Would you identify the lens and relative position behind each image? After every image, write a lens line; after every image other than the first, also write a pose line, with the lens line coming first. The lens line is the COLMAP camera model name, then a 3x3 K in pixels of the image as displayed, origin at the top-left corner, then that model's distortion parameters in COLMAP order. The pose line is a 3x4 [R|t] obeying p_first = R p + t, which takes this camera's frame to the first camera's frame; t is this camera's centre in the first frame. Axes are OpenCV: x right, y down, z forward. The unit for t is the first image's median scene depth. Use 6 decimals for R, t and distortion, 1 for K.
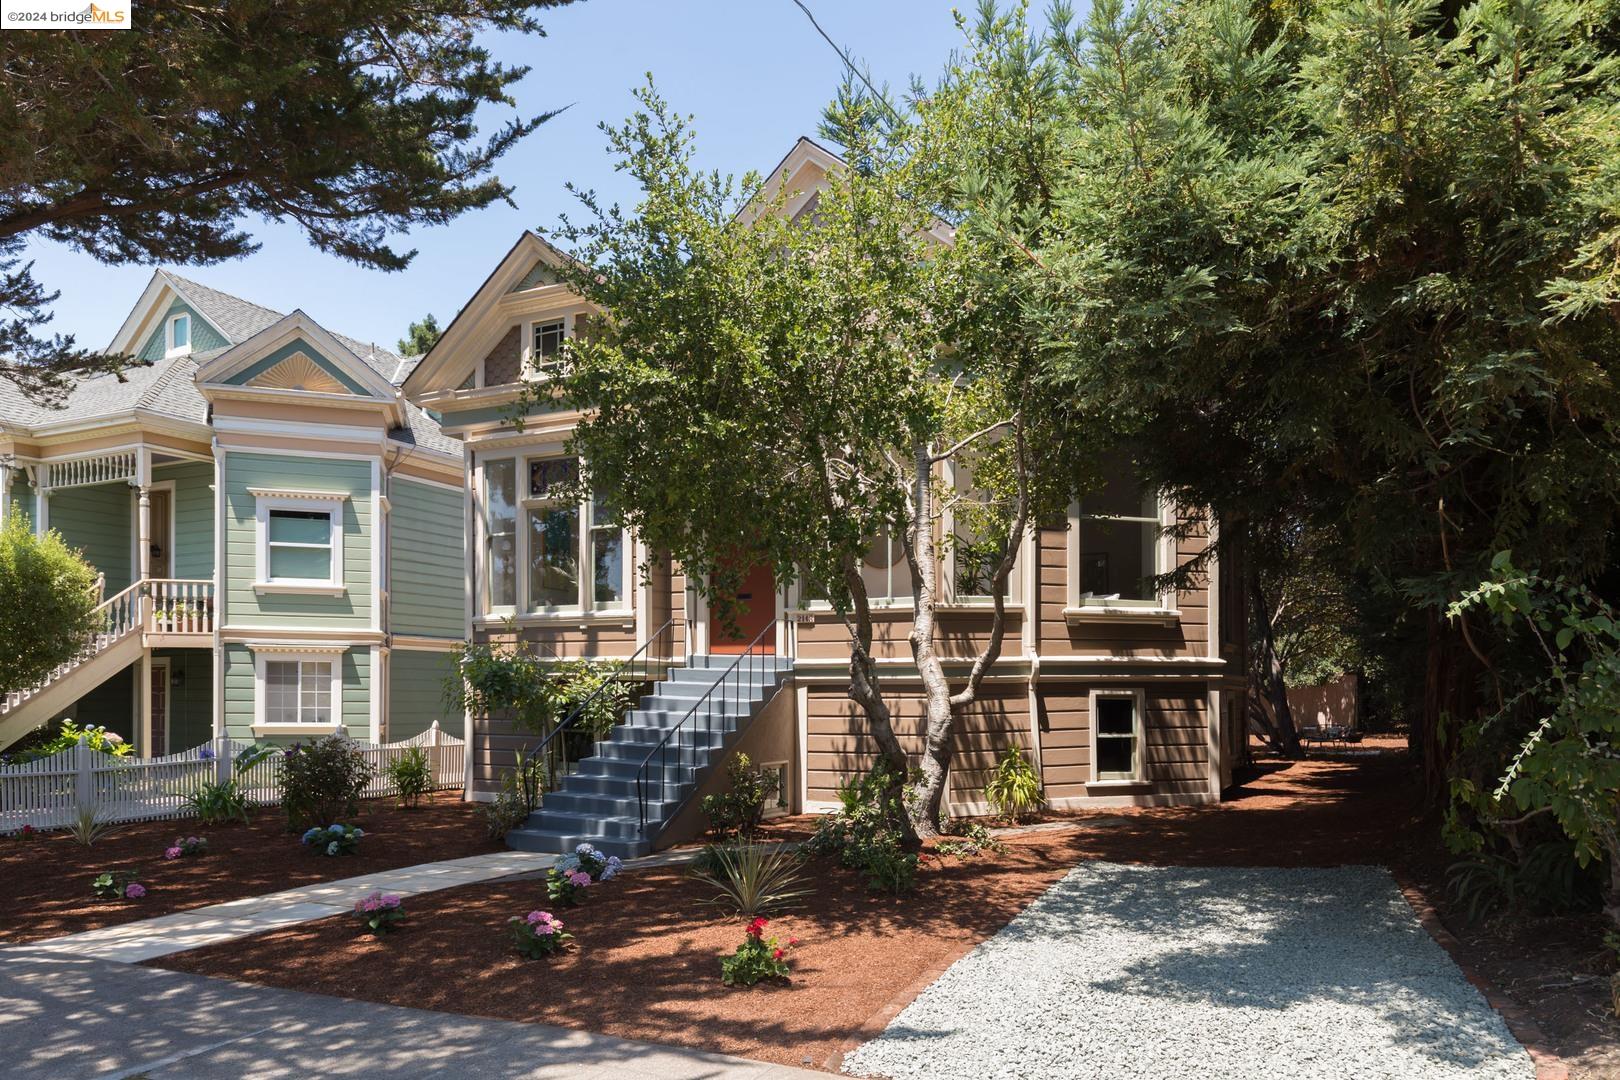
lens RADIAL K [[1126.9, 0, 810.0], [0, 1126.9, 540.0], [0, 0, 1]] dist [0.004498, 0.006279]
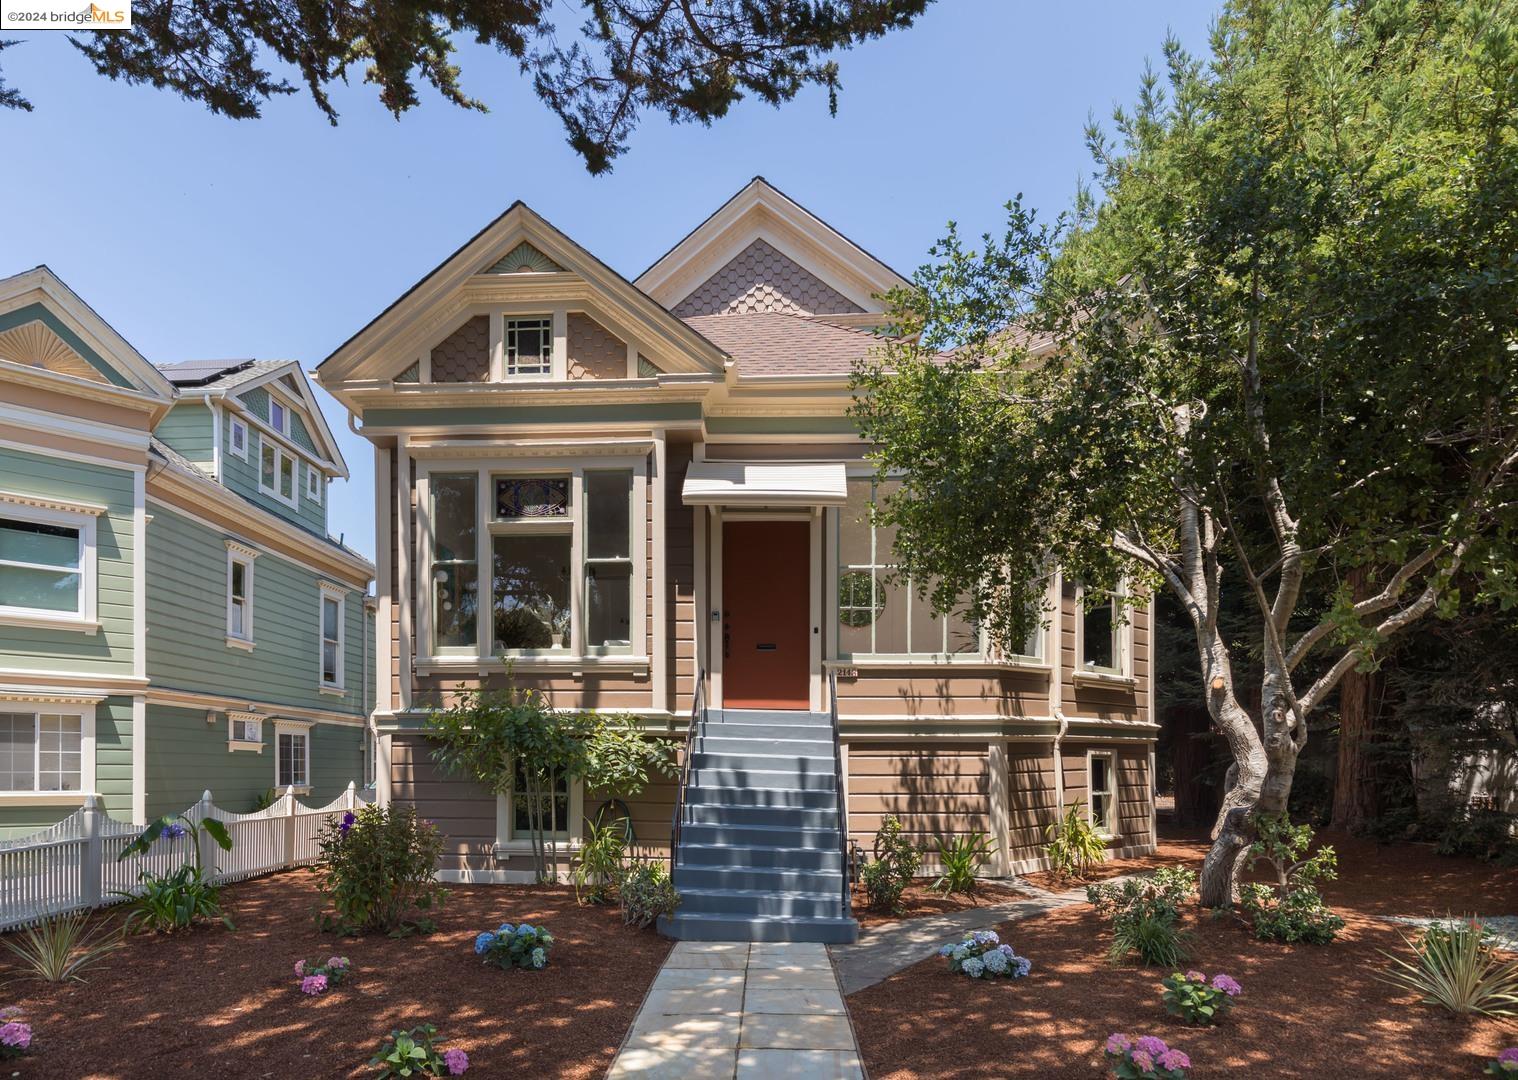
lens RADIAL K [[972.5, 0, 754.7], [0, 972.5, 654.2], [0, 0, 1]] dist [0.019098, -0.002184]
pose [[0.925132, 0.044976, 0.376971, -0.356642], [-0.053012, 0.998534, 0.010964, 0.046427], [-0.375925, -0.030128, 0.926160, 0.256978]]
